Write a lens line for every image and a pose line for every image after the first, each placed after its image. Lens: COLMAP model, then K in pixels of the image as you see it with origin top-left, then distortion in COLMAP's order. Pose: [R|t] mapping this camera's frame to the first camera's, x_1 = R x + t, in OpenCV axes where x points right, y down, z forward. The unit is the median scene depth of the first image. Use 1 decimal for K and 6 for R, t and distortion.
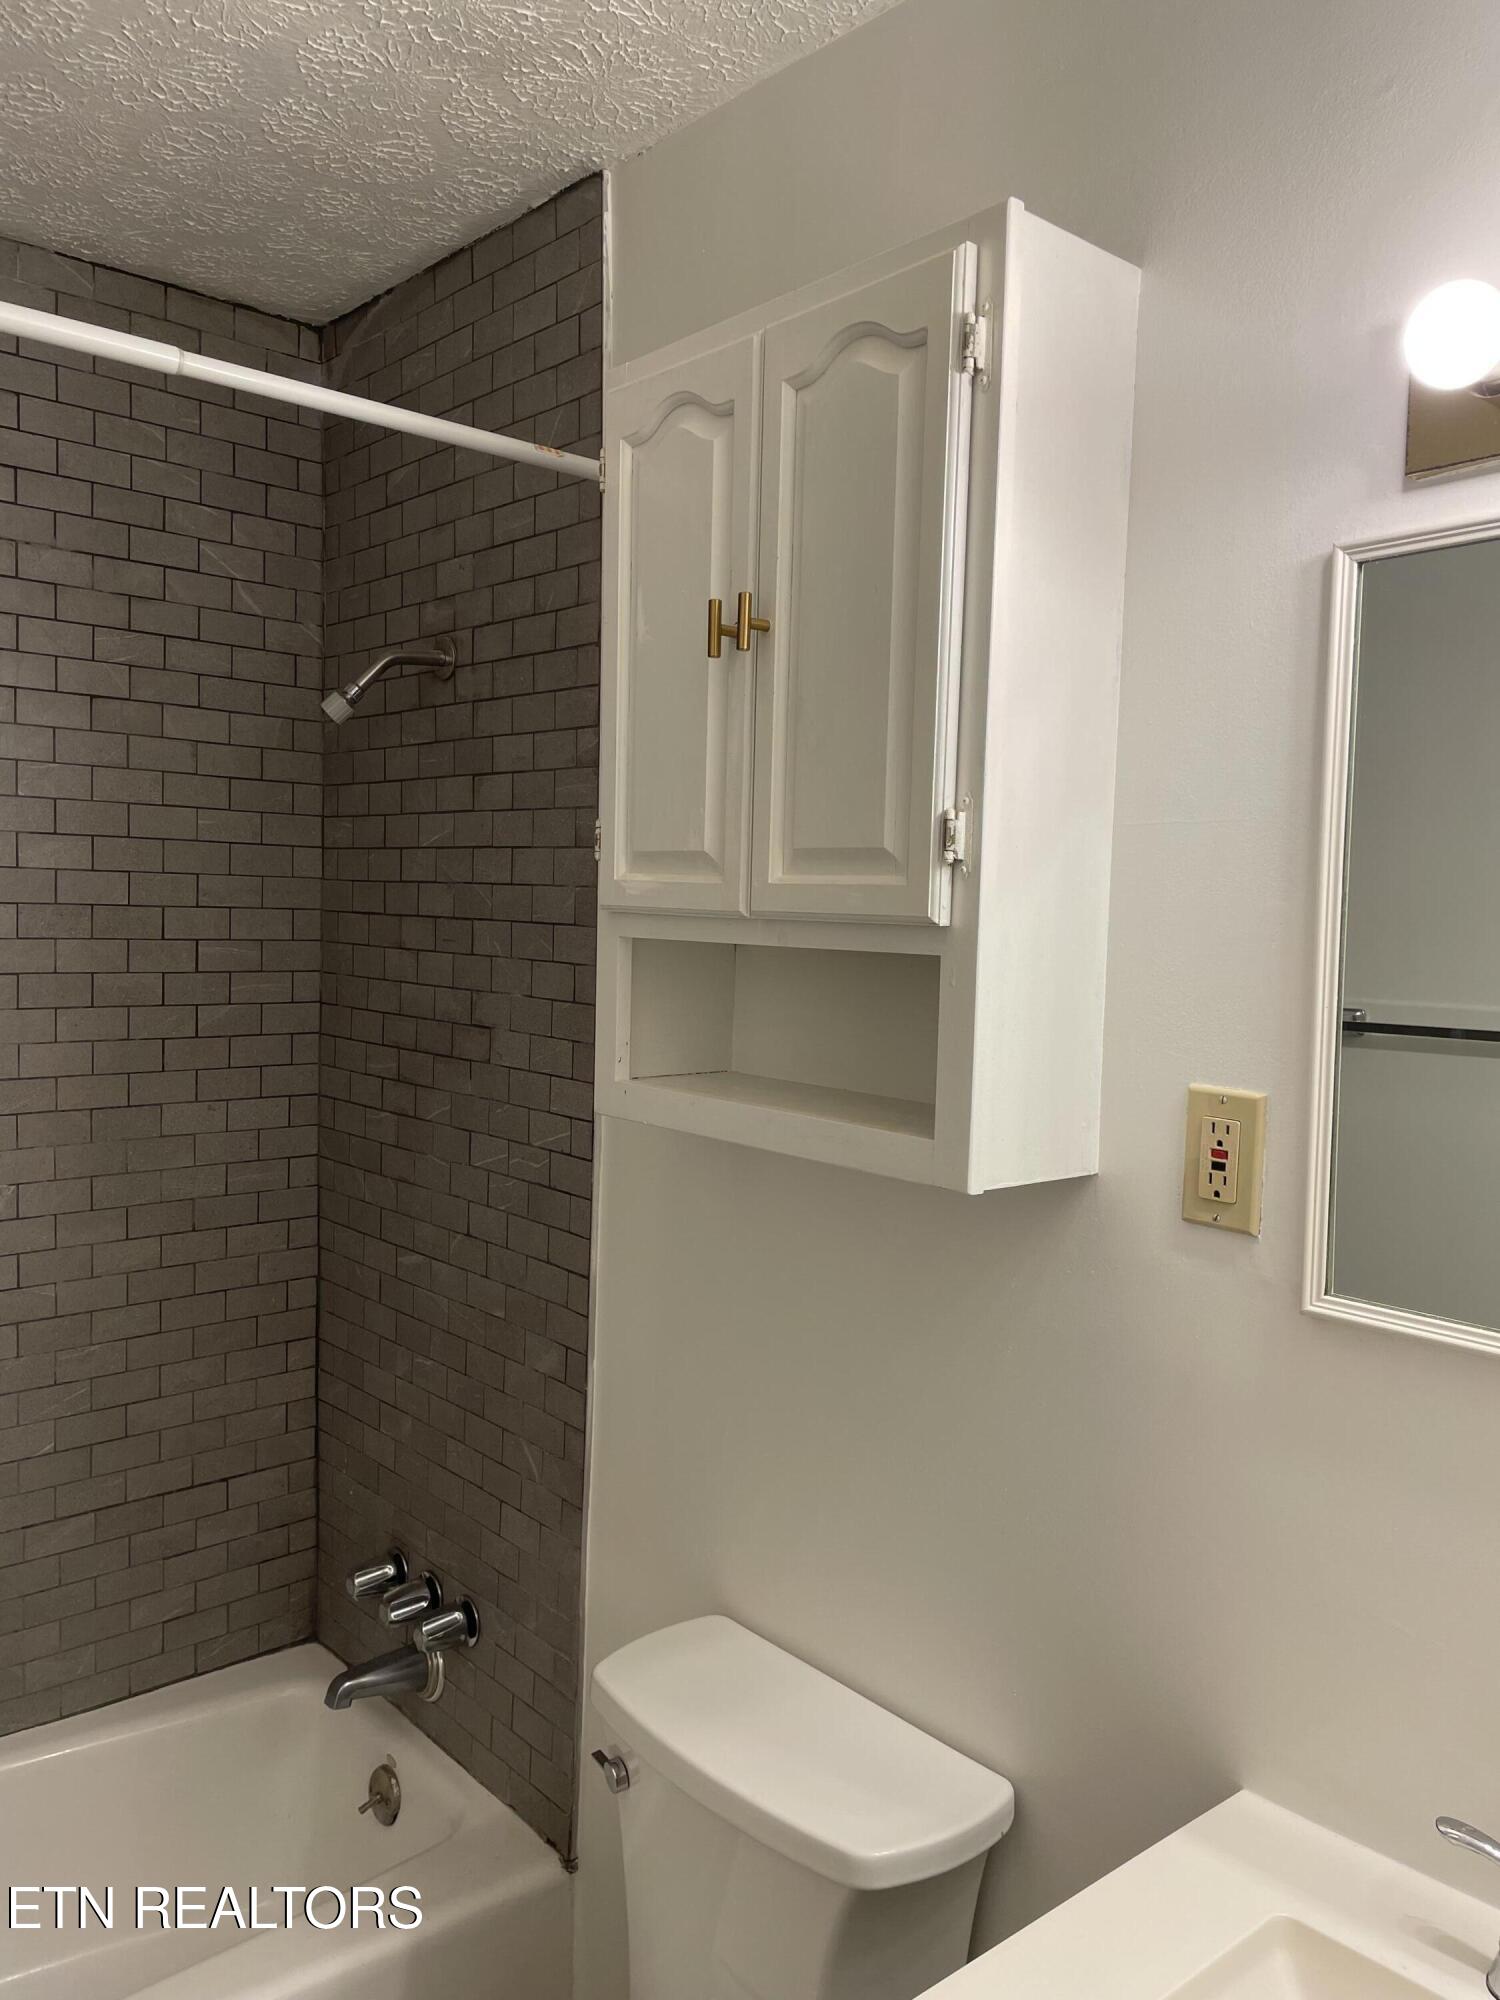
lens RADIAL K [[1558.0, 0, 805.9], [0, 1558.0, 996.8], [0, 0, 1]] dist [0.084289, -0.102865]
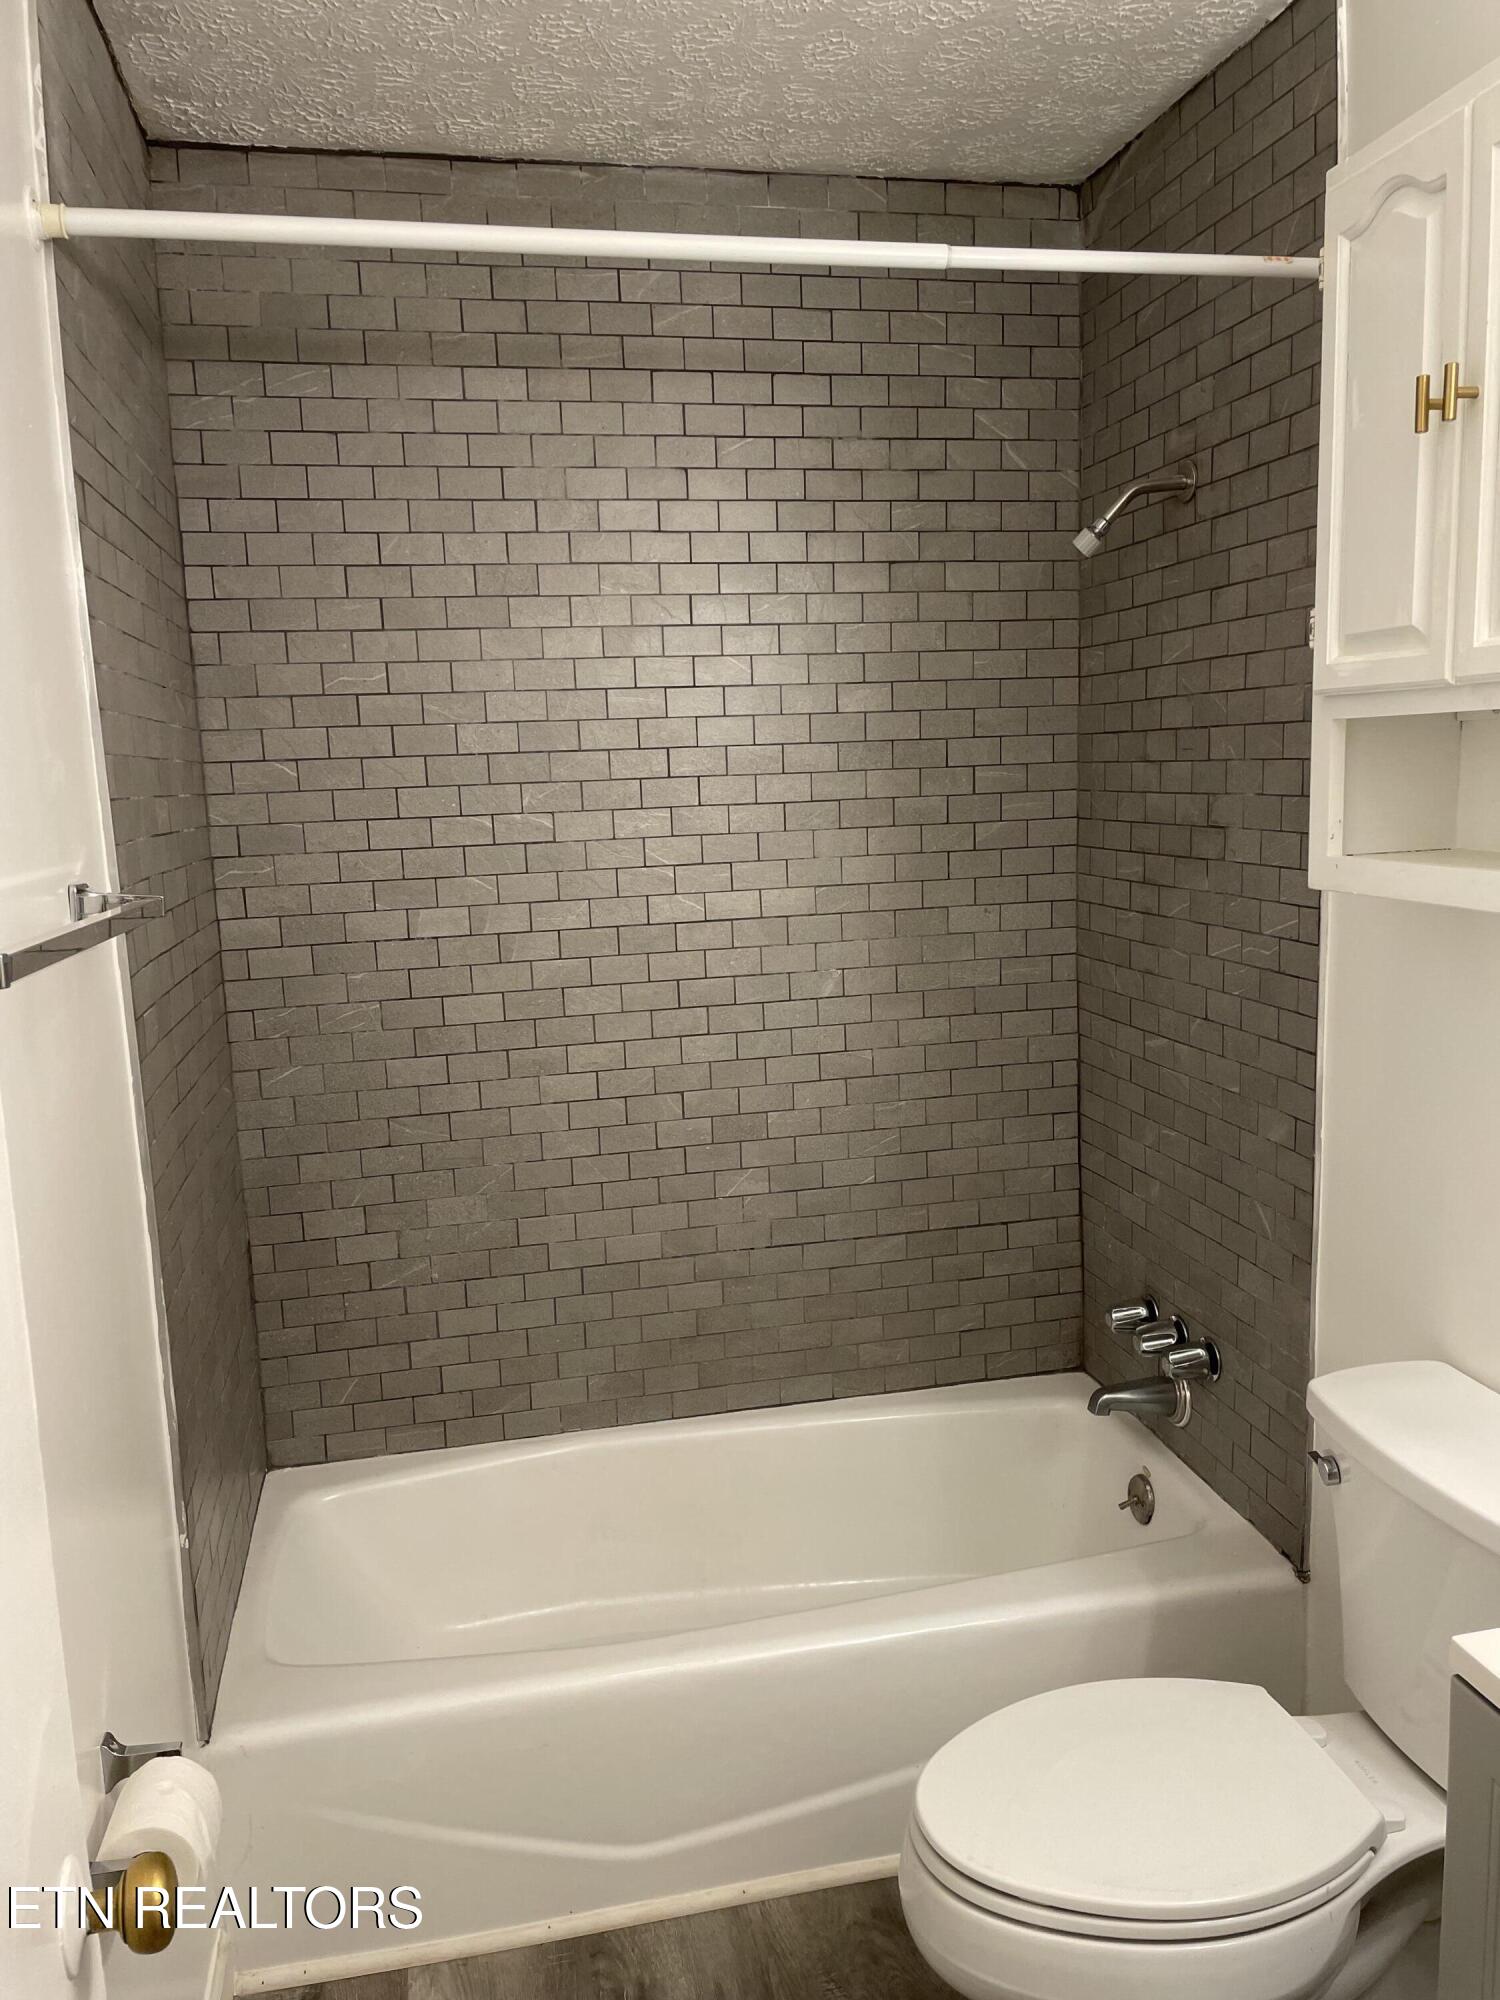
lens RADIAL K [[1558.0, 0, 744.8], [0, 1558.0, 1000.7], [0, 0, 1]] dist [0.084289, -0.102865]
pose [[0.863931, 0.019071, -0.503249, 0.060109], [0.027972, 0.995923, 0.085762, 0.037573], [0.502832, -0.088170, 0.859875, -0.110271]]
